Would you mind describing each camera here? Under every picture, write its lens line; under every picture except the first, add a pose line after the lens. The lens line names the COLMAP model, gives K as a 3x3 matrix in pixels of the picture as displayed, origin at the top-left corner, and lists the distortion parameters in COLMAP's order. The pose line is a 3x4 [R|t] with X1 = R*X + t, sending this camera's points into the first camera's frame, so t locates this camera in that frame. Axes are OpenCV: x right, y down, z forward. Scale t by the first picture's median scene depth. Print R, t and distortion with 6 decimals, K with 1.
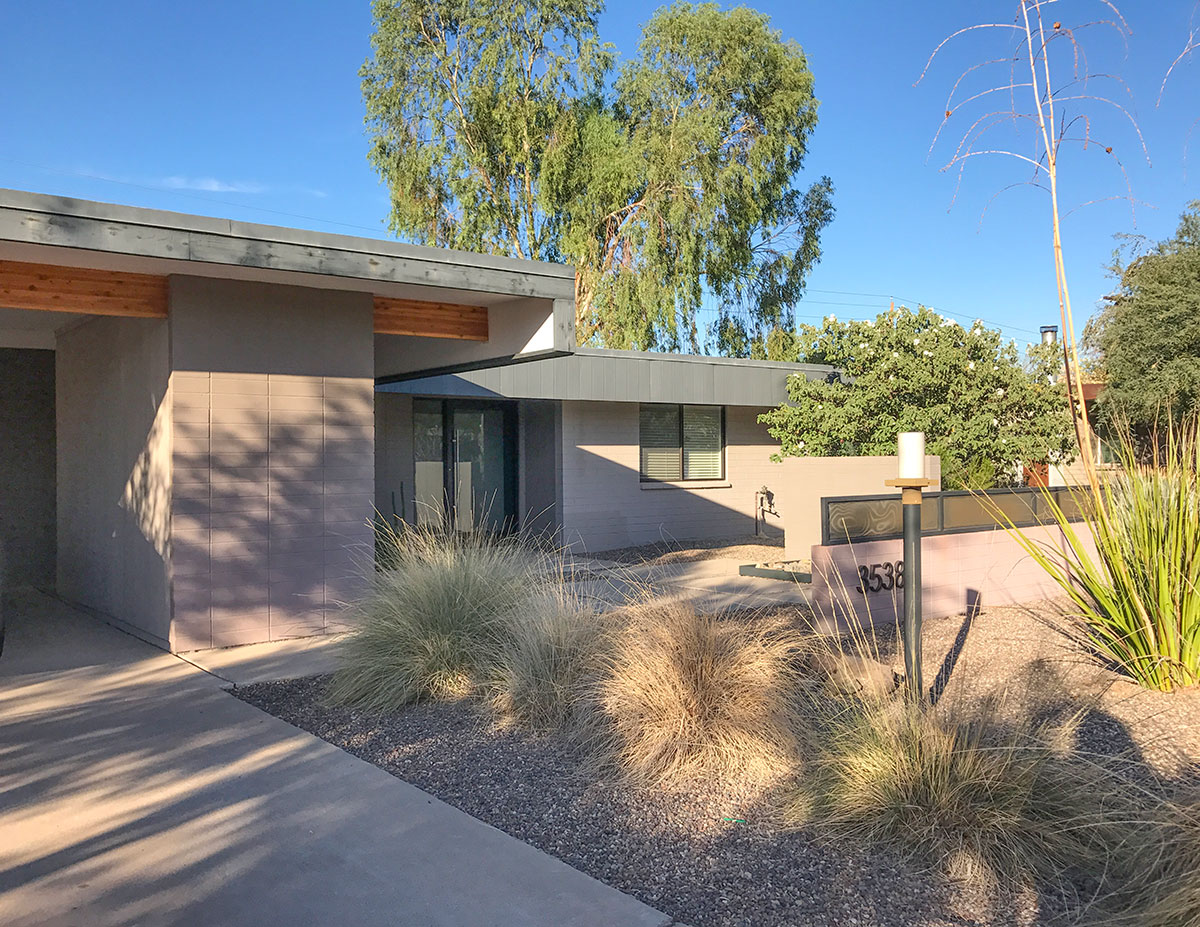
lens RADIAL K [[927.4, 0, 600.0], [0, 927.4, 463.5], [0, 0, 1]] dist [0.008861, 0.001474]
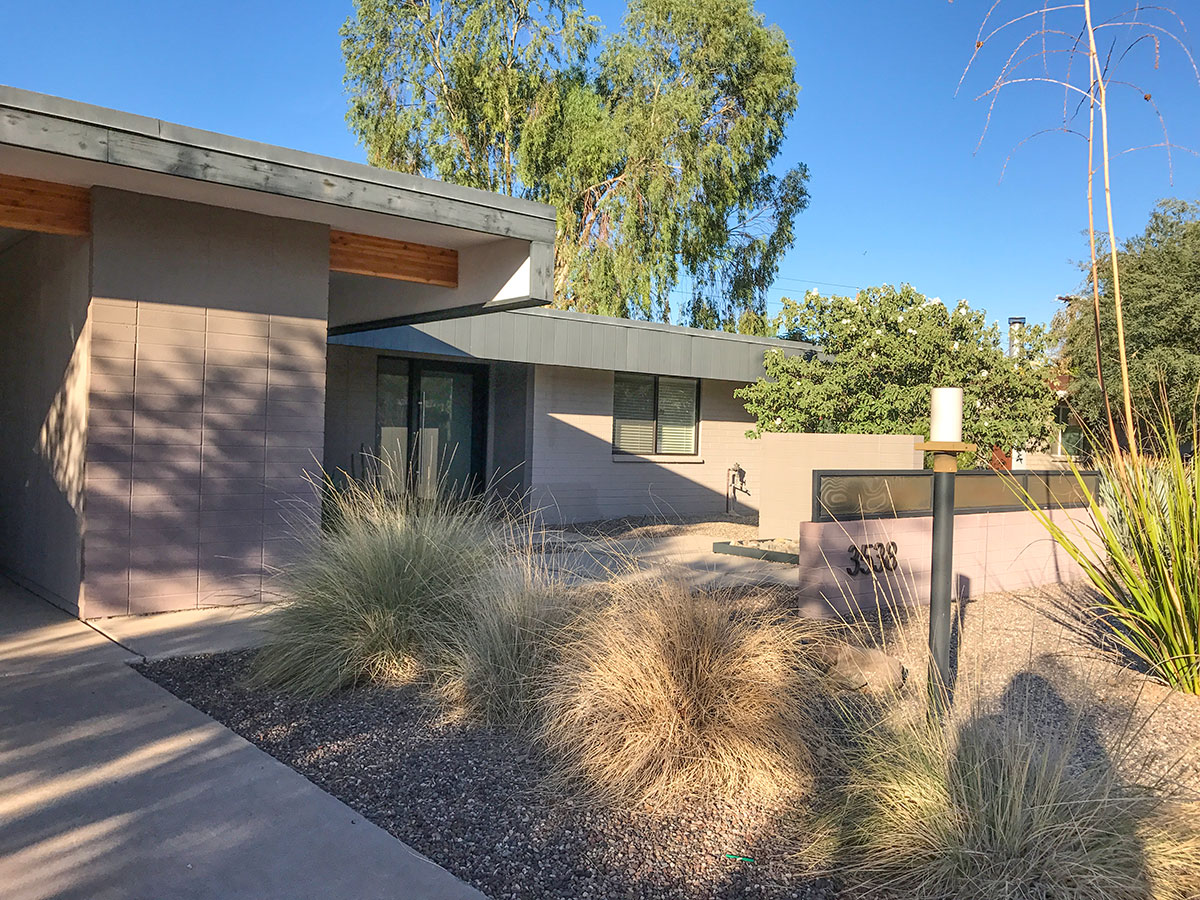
lens RADIAL K [[817.5, 0, 600.0], [0, 817.5, 450.0], [0, 0, 1]] dist [0.005896, -0.001015]
pose [[0.998243, 0.037149, 0.046153, -0.011638], [-0.036885, 0.999298, -0.006557, 0.029772], [-0.046364, 0.004843, 0.998913, 0.196022]]
